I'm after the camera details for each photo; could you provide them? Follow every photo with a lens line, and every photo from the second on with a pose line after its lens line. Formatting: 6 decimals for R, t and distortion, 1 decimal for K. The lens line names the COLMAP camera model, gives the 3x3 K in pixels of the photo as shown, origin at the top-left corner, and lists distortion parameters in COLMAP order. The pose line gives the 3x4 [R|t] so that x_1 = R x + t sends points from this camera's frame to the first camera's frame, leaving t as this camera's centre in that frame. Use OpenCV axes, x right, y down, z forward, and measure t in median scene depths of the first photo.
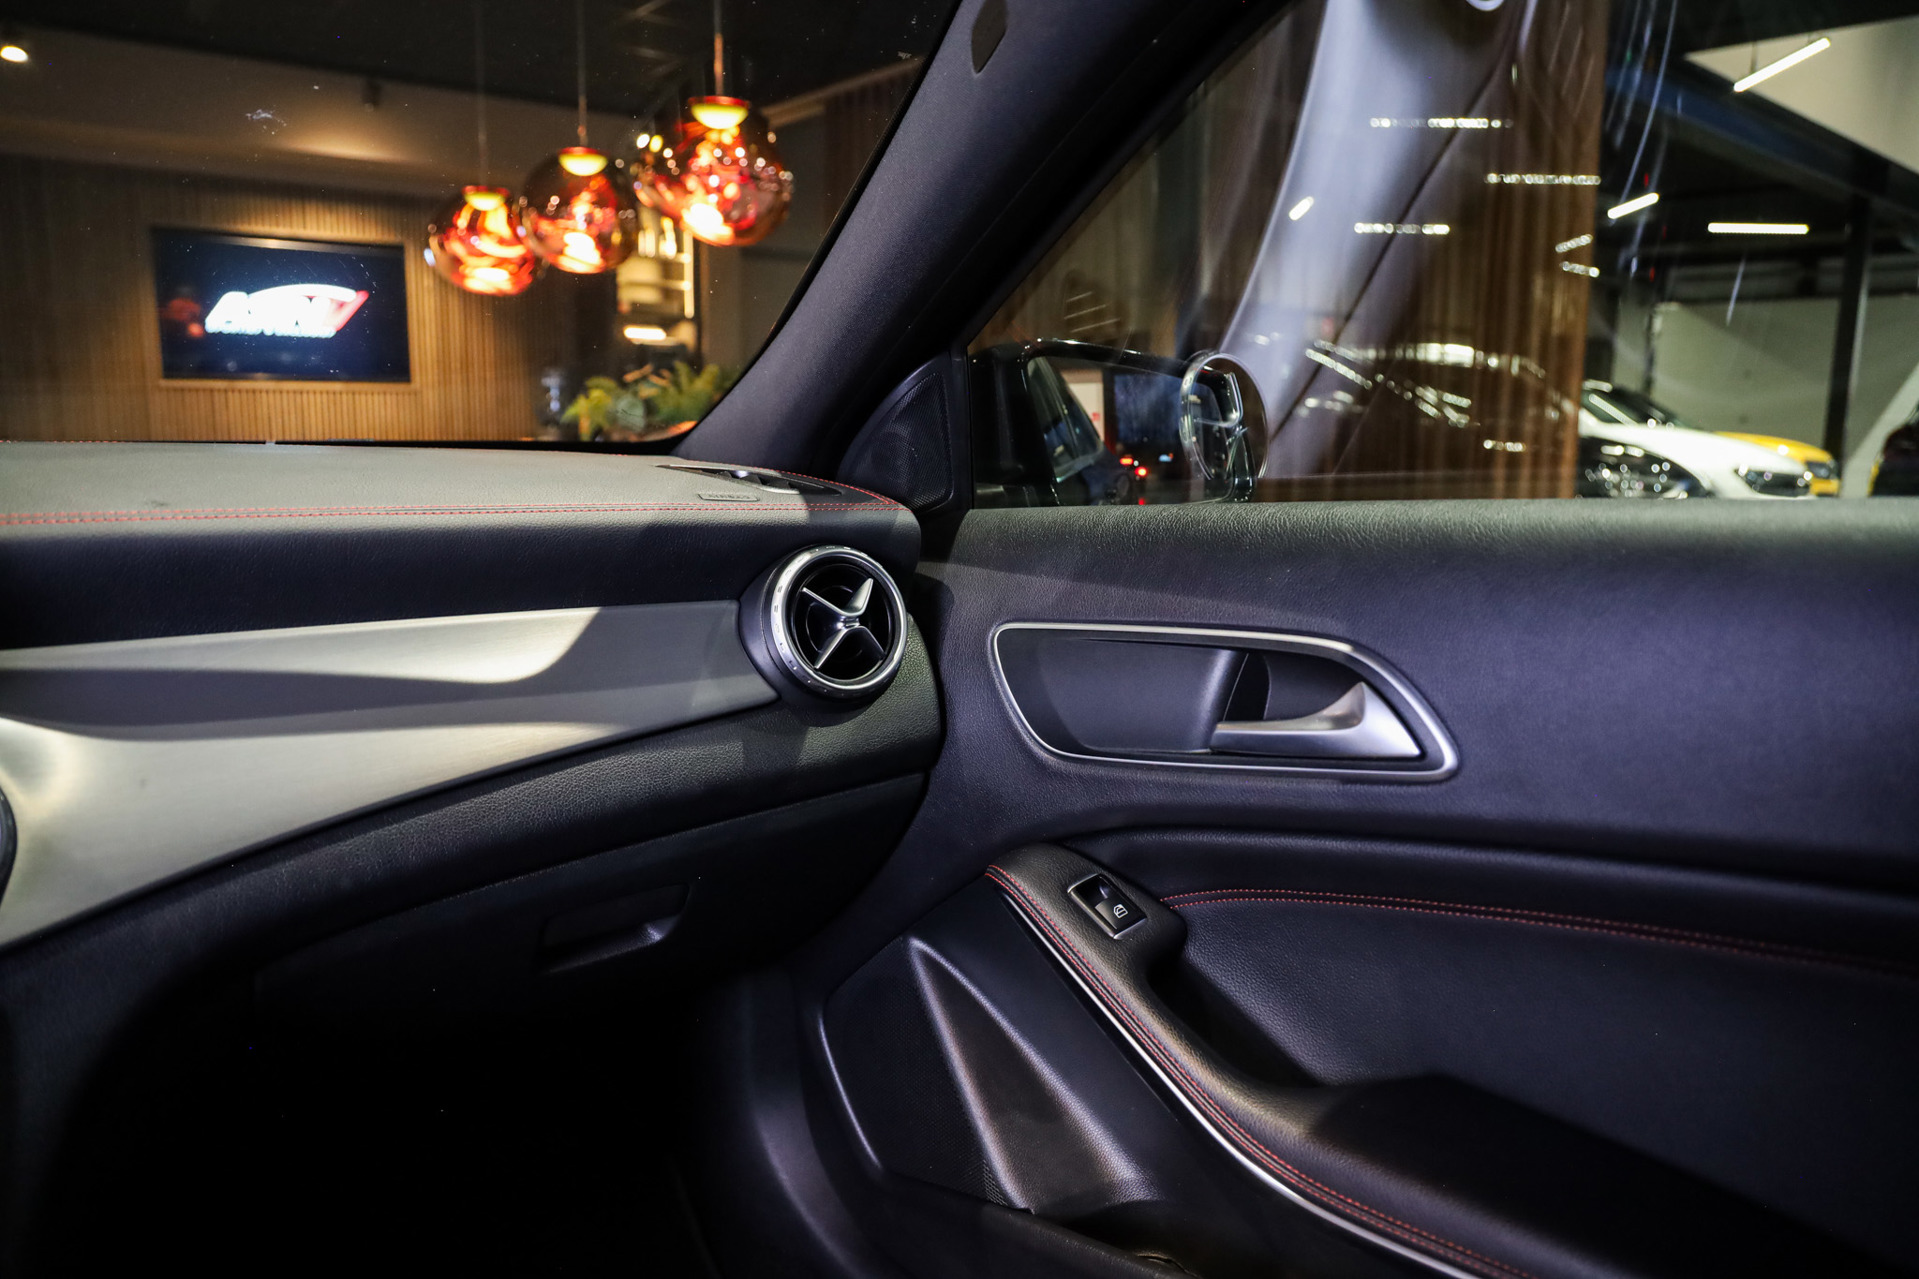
lens RADIAL K [[1304.6, 0, 962.9], [0, 1304.6, 641.5], [0, 0, 1]] dist [-0.089864, 0.049792]
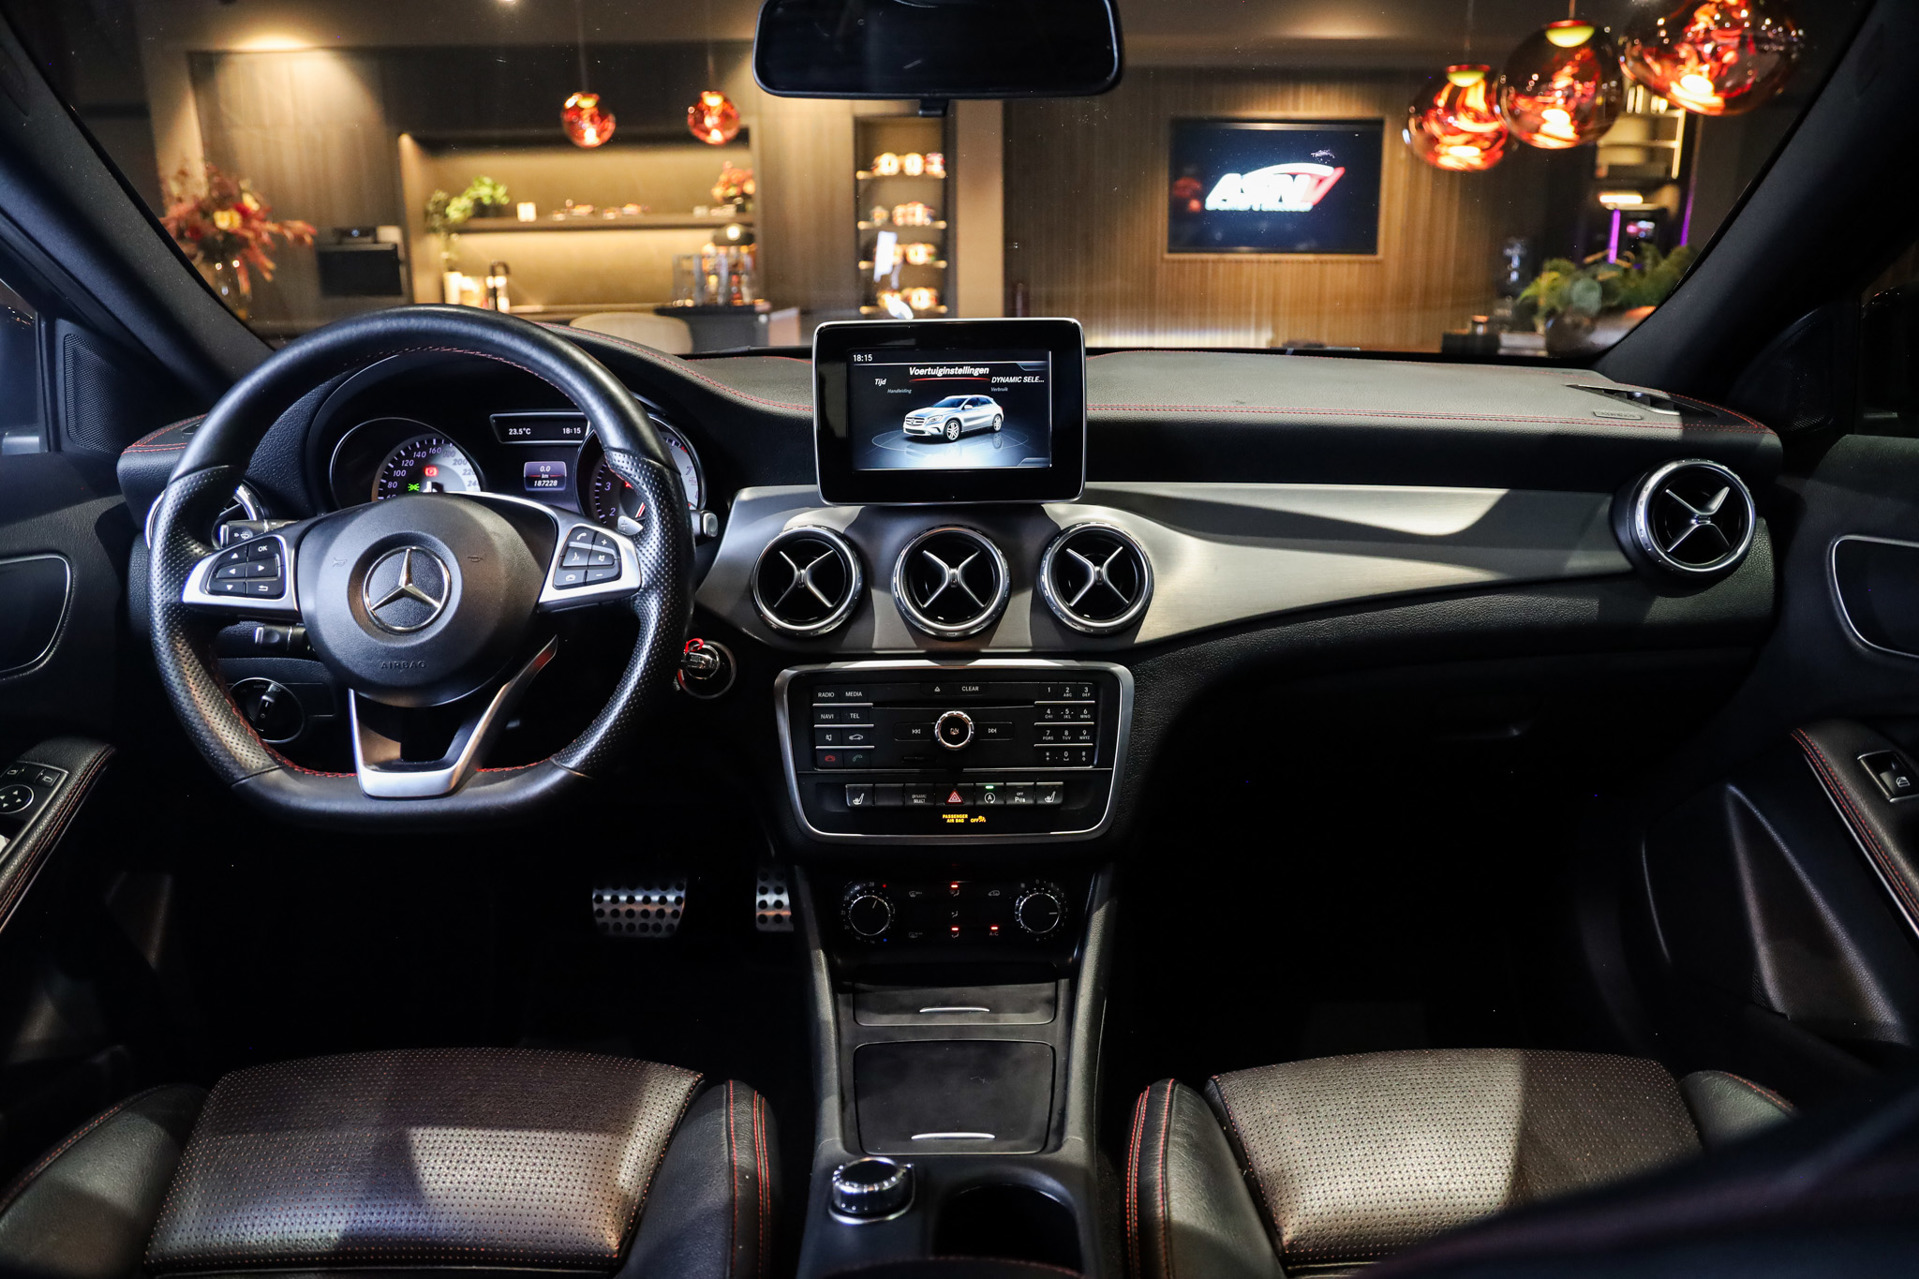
lens RADIAL K [[1304.6, 0, 970.9], [0, 1304.6, 639.8], [0, 0, 1]] dist [-0.089864, 0.049792]
pose [[0.769976, 0.155518, -0.618830, 0.019450], [-0.091705, 0.986746, 0.133875, 0.000029], [0.631448, -0.046331, 0.774033, -0.054927]]
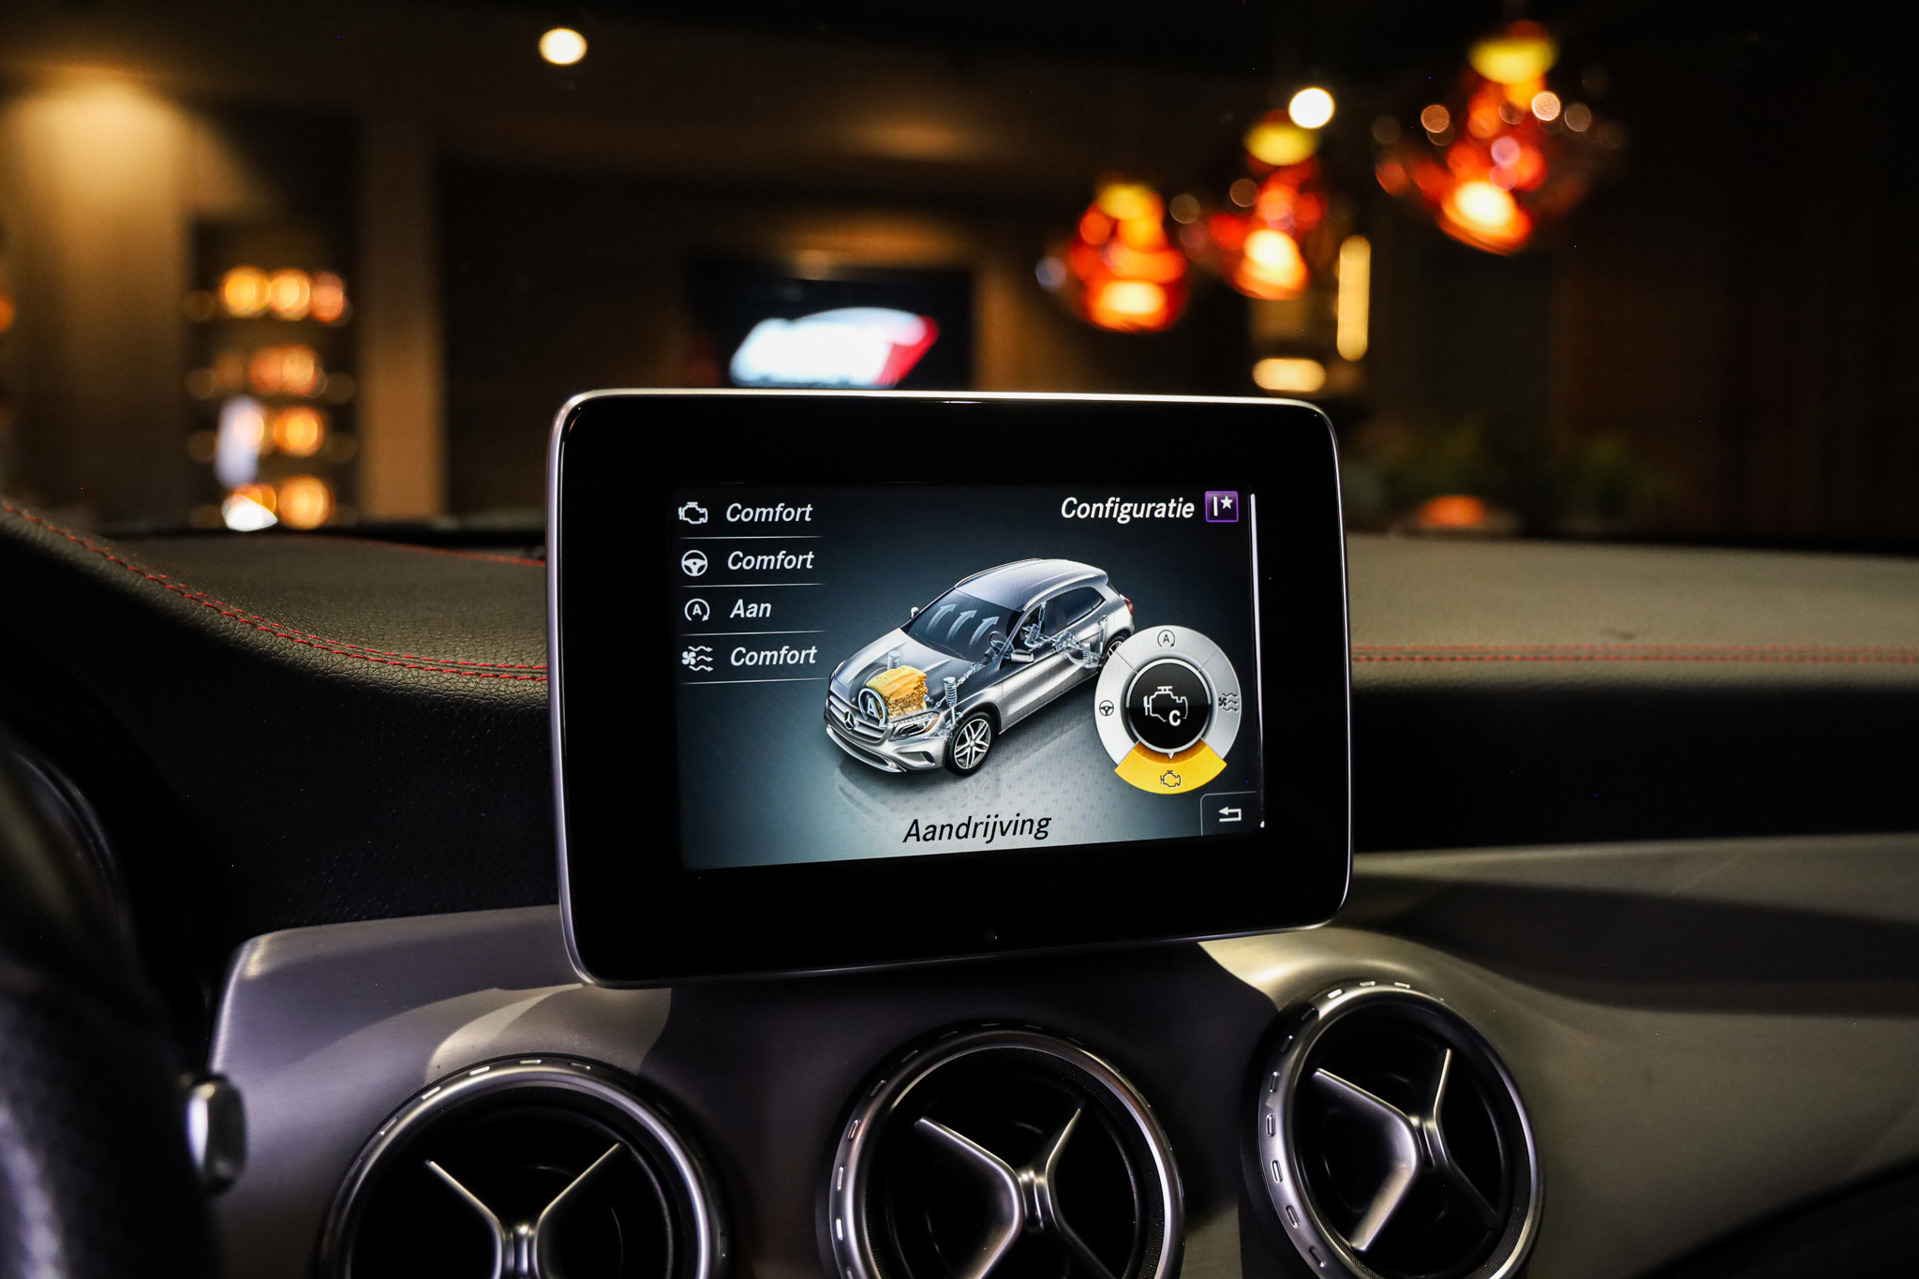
lens RADIAL K [[1842.0, 0, 964.6], [0, 1842.0, 648.7], [0, 0, 1]] dist [0.030453, 0.000000]
pose [[0.932116, 0.028946, -0.361001, -0.060243], [-0.059848, 0.995407, -0.074716, -0.001480], [0.357180, 0.091249, 0.929568, 0.000036]]
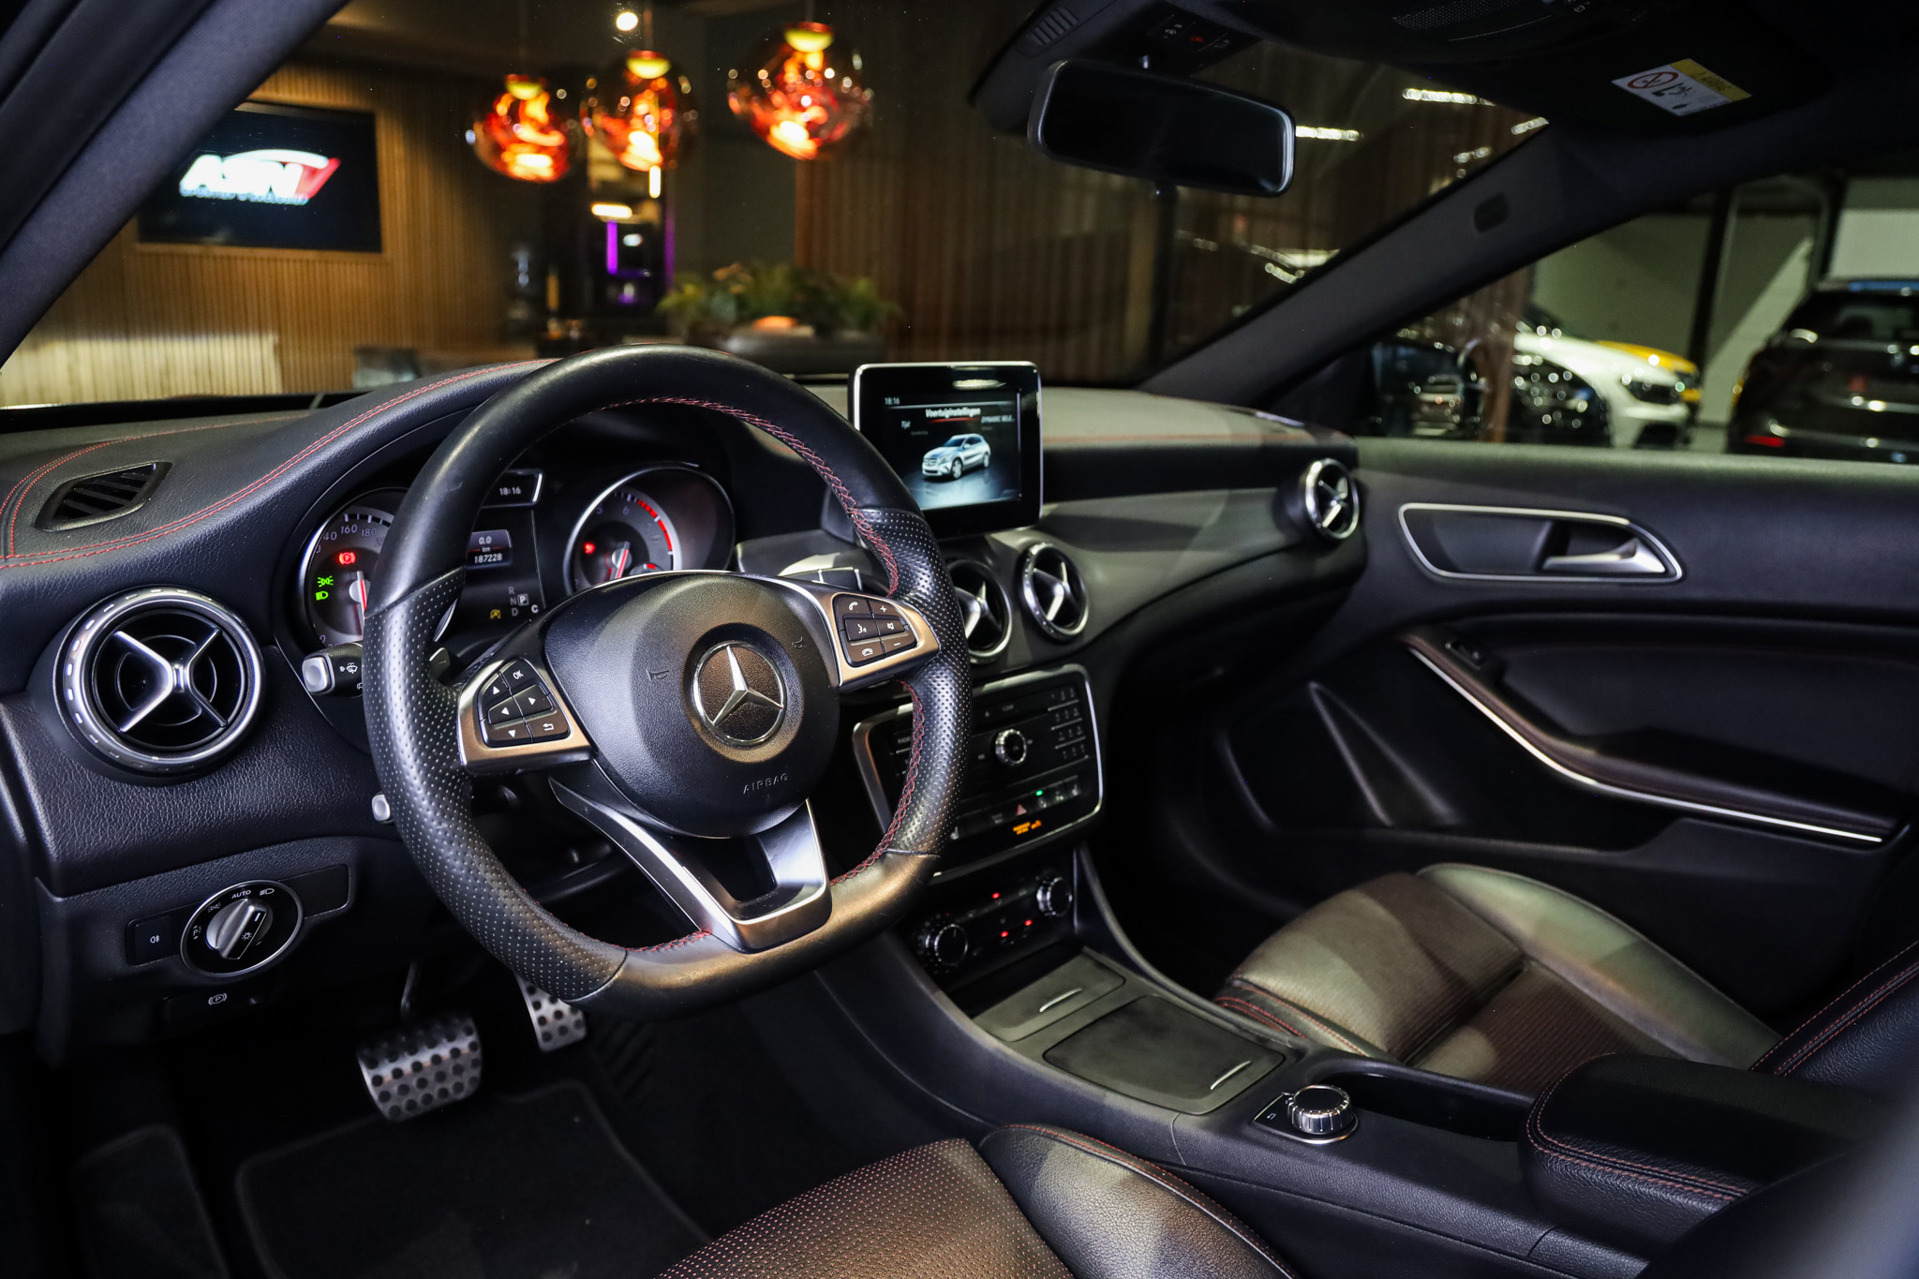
lens RADIAL K [[1304.6, 0, 963.5], [0, 1304.6, 639.5], [0, 0, 1]] dist [-0.089864, 0.049792]
pose [[0.994781, 0.009767, 0.101567, -0.102169], [-0.019042, 0.995691, 0.090752, 0.002957], [-0.100243, -0.092213, 0.990681, -0.100224]]
